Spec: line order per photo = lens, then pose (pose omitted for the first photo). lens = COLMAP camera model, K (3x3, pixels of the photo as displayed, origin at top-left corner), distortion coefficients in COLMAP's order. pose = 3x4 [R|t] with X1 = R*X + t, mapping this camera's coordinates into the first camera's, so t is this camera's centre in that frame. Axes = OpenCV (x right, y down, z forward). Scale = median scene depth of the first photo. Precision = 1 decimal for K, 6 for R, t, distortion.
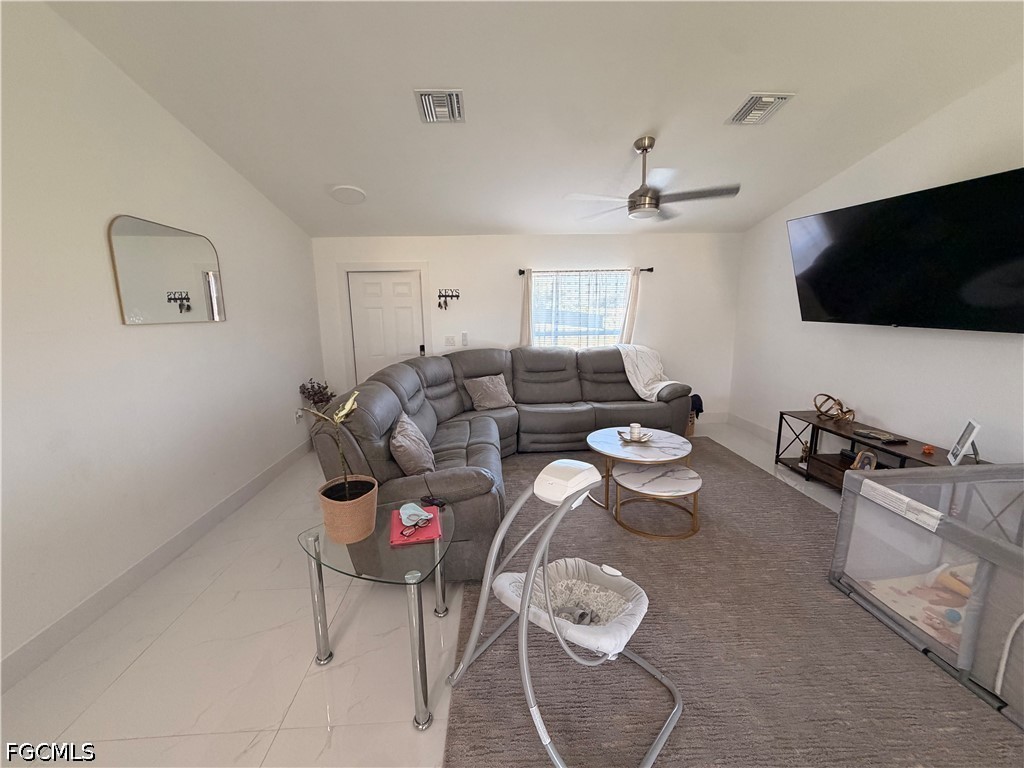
lens RADIAL K [[408.3, 0, 508.2], [0, 408.3, 382.6], [0, 0, 1]] dist [-0.000525, 0.000447]
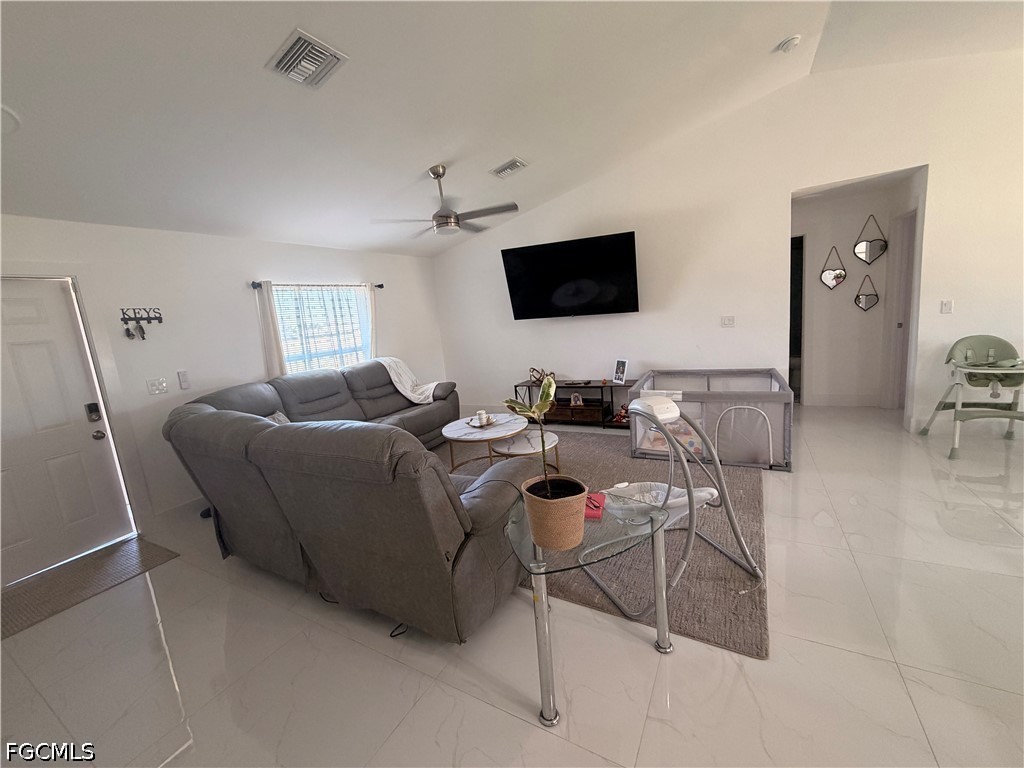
lens RADIAL K [[408.3, 0, 507.7], [0, 408.3, 383.3], [0, 0, 1]] dist [-0.000525, 0.000447]
pose [[0.541795, -0.174236, 0.822253, -0.396283], [0.232166, 0.971241, 0.052829, -0.012359], [-0.807810, 0.162276, 0.566665, 0.185515]]
